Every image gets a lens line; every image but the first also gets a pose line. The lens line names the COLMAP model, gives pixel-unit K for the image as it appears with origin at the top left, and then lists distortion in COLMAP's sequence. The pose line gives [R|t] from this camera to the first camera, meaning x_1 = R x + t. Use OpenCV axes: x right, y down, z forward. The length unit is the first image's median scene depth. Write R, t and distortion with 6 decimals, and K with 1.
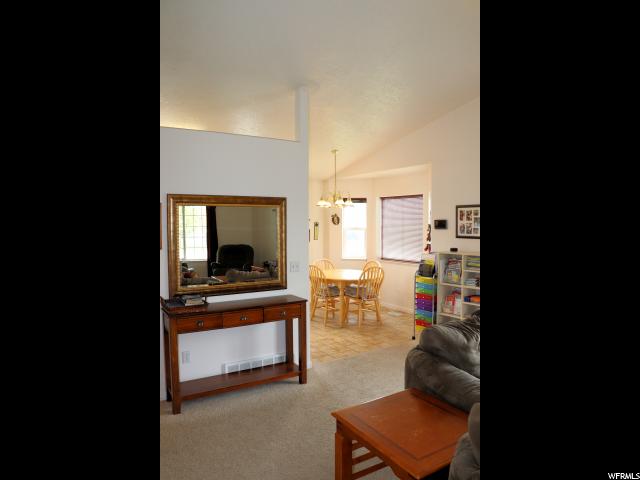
lens RADIAL K [[390.1, 0, 320.0], [0, 390.1, 240.0], [0, 0, 1]] dist [-0.135549, 0.000110]
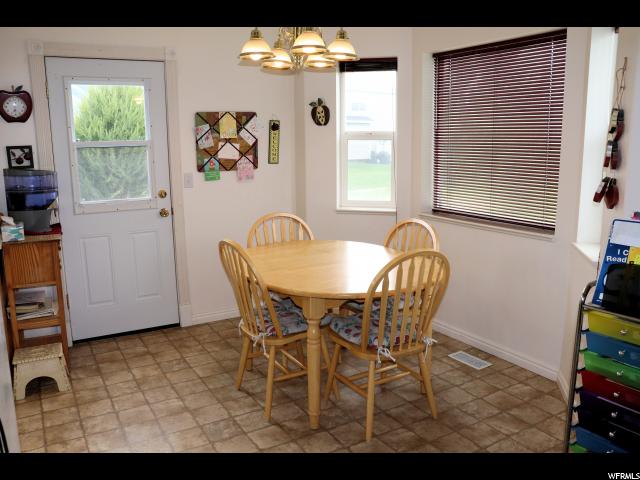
lens RADIAL K [[518.3, 0, 320.0], [0, 518.3, 240.0], [0, 0, 1]] dist [-0.166368, 0.121477]
pose [[0.999488, 0.001490, -0.031973, 0.084322], [0.003100, 0.989713, 0.143033, 0.002348], [0.031858, -0.143059, 0.989201, 0.676813]]
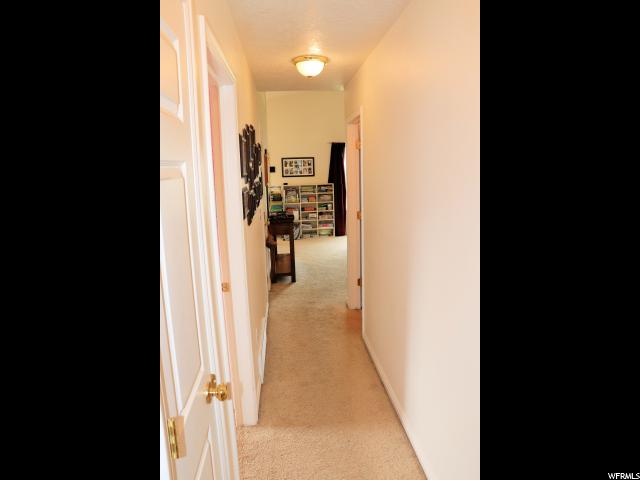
lens RADIAL K [[518.3, 0, 320.0], [0, 518.3, 240.0], [0, 0, 1]] dist [-0.166368, 0.121477]
pose [[0.449839, -0.140313, 0.882019, -1.612928], [0.062426, 0.990106, 0.125670, -0.007105], [-0.890925, -0.001470, 0.454147, -0.181970]]
